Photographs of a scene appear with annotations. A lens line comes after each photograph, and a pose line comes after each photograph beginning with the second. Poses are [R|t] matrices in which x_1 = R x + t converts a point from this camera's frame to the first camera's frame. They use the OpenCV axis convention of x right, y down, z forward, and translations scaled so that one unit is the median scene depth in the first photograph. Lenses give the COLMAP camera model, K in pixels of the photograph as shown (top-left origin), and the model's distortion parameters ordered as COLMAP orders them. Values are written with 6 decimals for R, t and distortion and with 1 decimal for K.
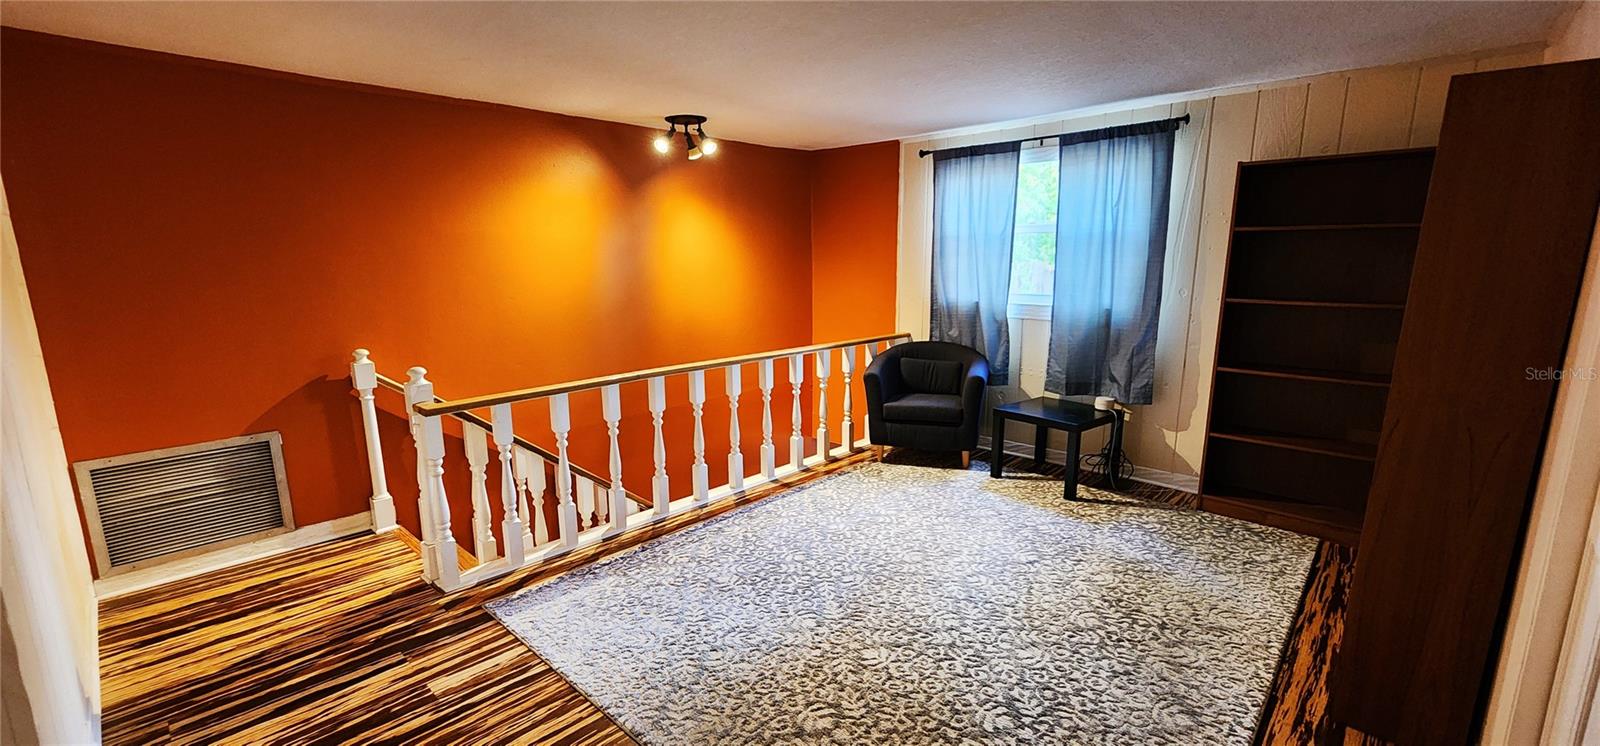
lens RADIAL K [[659.9, 0, 796.9], [0, 659.9, 386.2], [0, 0, 1]] dist [0.000030, 0.000562]
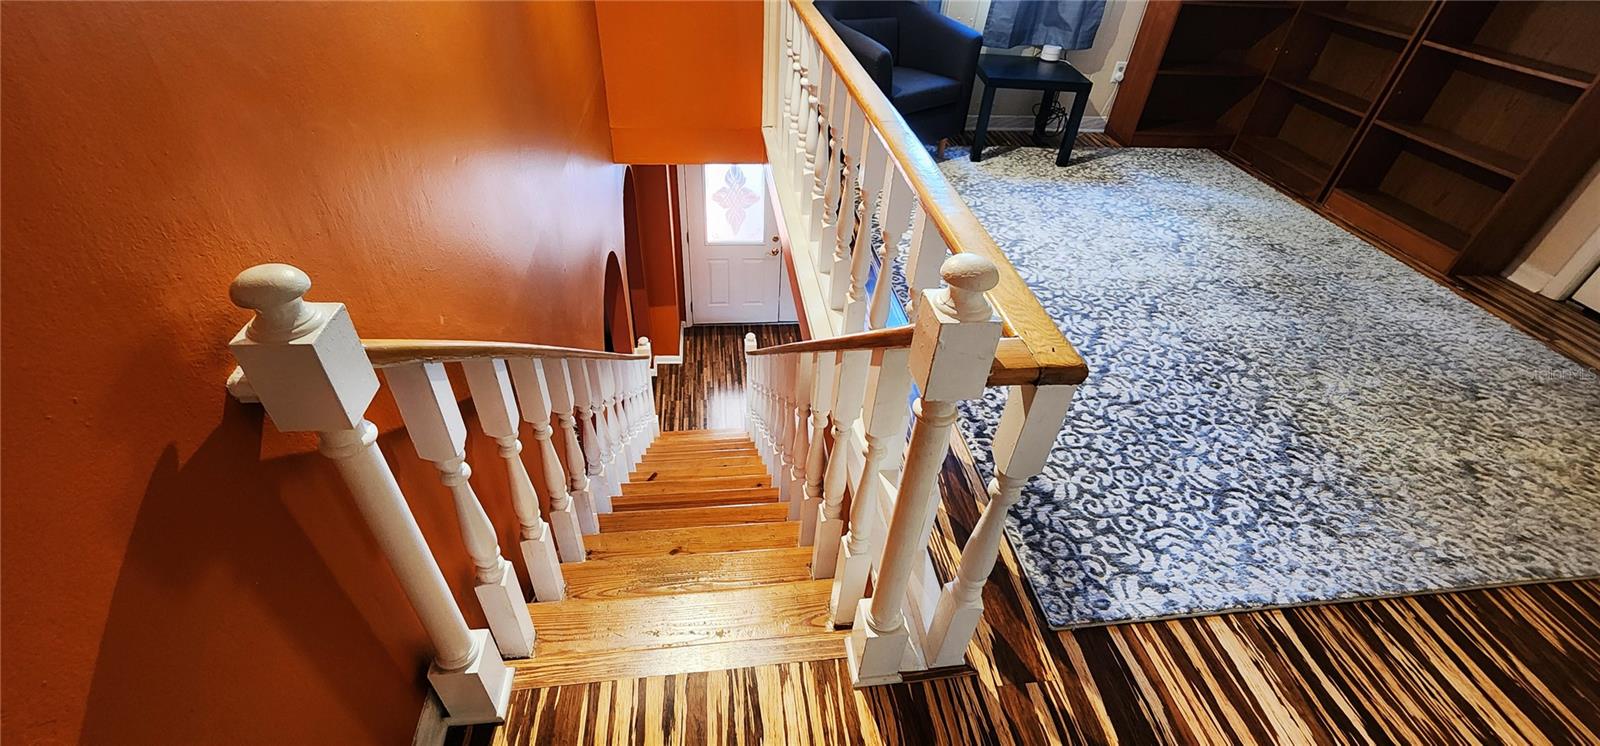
lens RADIAL K [[659.9, 0, 802.0], [0, 659.9, 385.2], [0, 0, 1]] dist [0.000030, 0.000562]
pose [[0.632060, -0.454572, 0.627586, -0.592017], [0.092871, 0.848471, 0.521029, -0.099354], [-0.769334, -0.271037, 0.578501, 0.617027]]
